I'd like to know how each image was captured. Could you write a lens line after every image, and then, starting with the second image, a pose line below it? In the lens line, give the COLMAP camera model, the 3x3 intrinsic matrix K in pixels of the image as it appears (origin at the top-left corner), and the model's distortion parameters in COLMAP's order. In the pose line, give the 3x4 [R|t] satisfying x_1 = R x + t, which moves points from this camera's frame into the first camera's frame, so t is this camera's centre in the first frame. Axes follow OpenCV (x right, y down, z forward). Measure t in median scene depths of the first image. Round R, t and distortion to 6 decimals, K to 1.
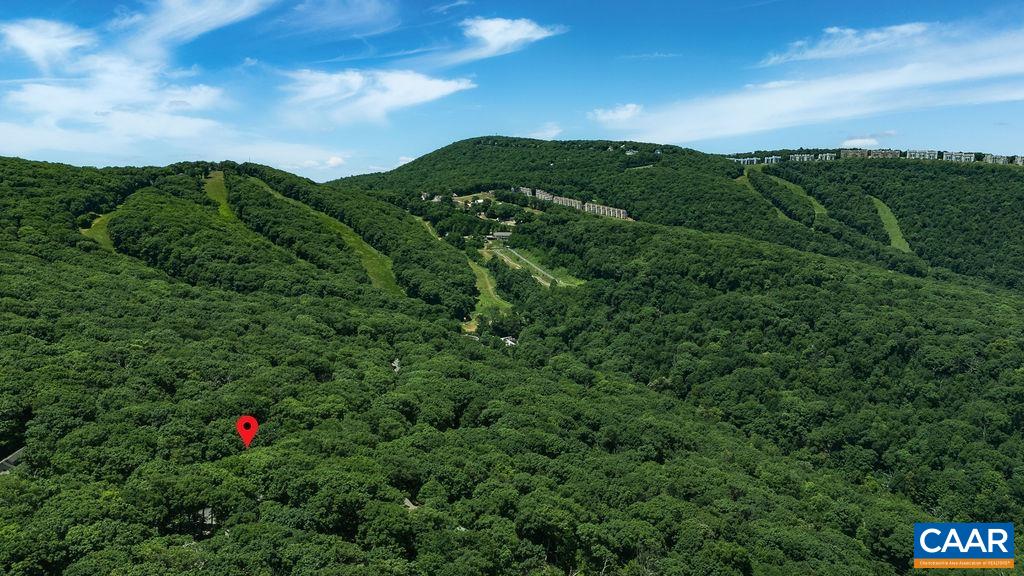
lens RADIAL K [[760.2, 0, 512.1], [0, 760.2, 283.6], [0, 0, 1]] dist [0.038242, -0.027134]
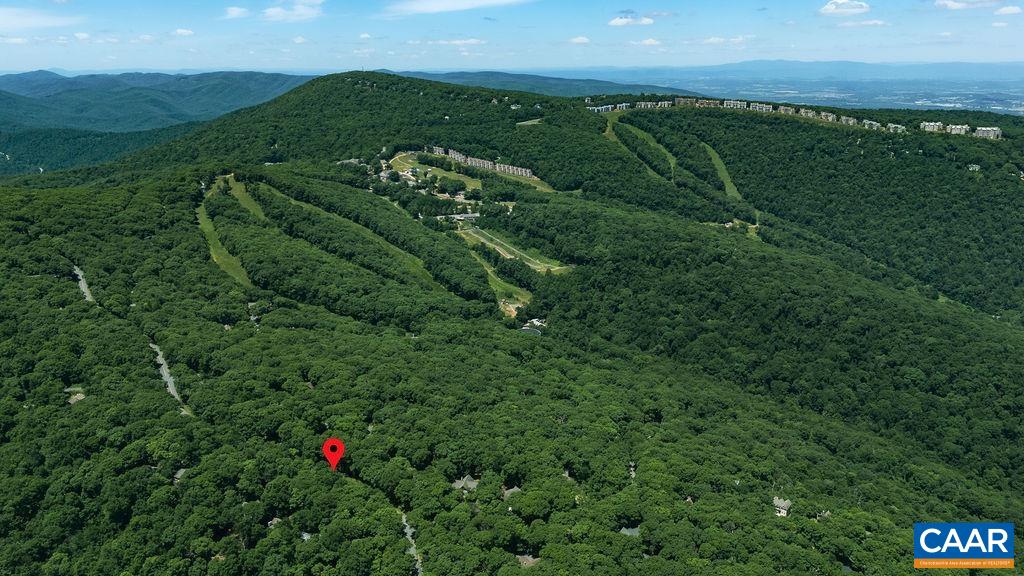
lens RADIAL K [[760.2, 0, 511.0], [0, 760.2, 292.1], [0, 0, 1]] dist [0.038242, -0.027134]
pose [[0.959714, -0.094954, 0.264447, -0.320885], [0.047007, 0.982162, 0.182068, -0.183861], [-0.277018, -0.162302, 0.947058, -0.259027]]
